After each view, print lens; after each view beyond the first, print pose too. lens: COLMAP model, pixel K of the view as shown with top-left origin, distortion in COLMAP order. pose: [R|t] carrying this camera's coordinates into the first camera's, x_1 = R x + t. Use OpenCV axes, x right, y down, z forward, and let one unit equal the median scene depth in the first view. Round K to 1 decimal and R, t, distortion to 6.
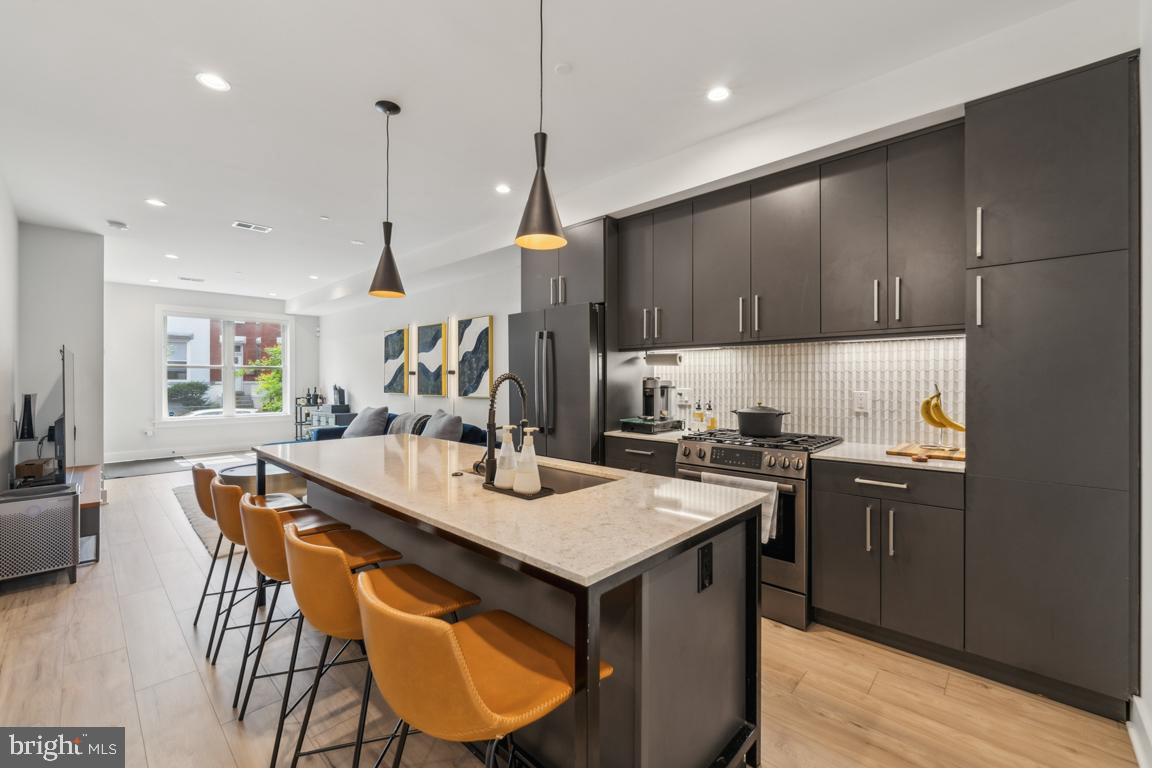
lens RADIAL K [[466.9, 0, 574.8], [0, 466.9, 377.6], [0, 0, 1]] dist [-0.000939, -0.000068]
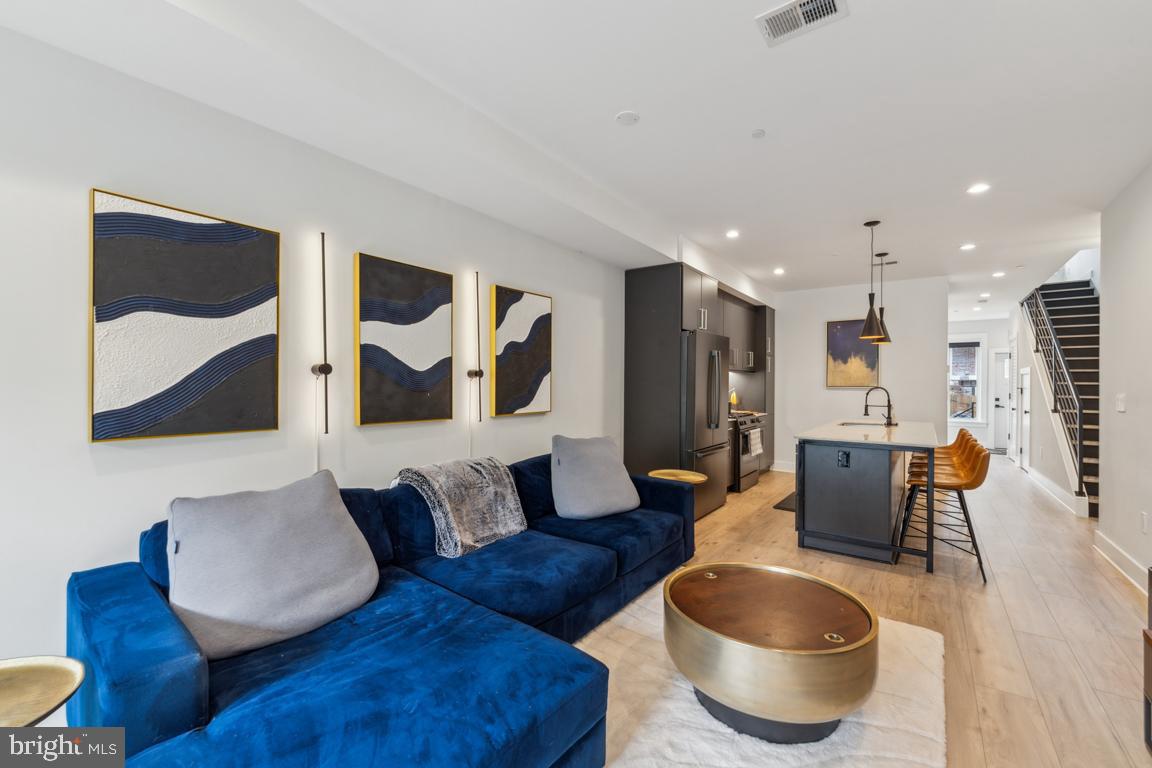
lens RADIAL K [[469.9, 0, 576.3], [0, 469.9, 380.2], [0, 0, 1]] dist [-0.001529, -0.000420]
pose [[-0.109381, 0.009832, 0.993951, -1.508814], [-0.009533, 0.999895, -0.010940, 0.001956], [-0.993954, -0.010672, -0.109276, 1.731093]]
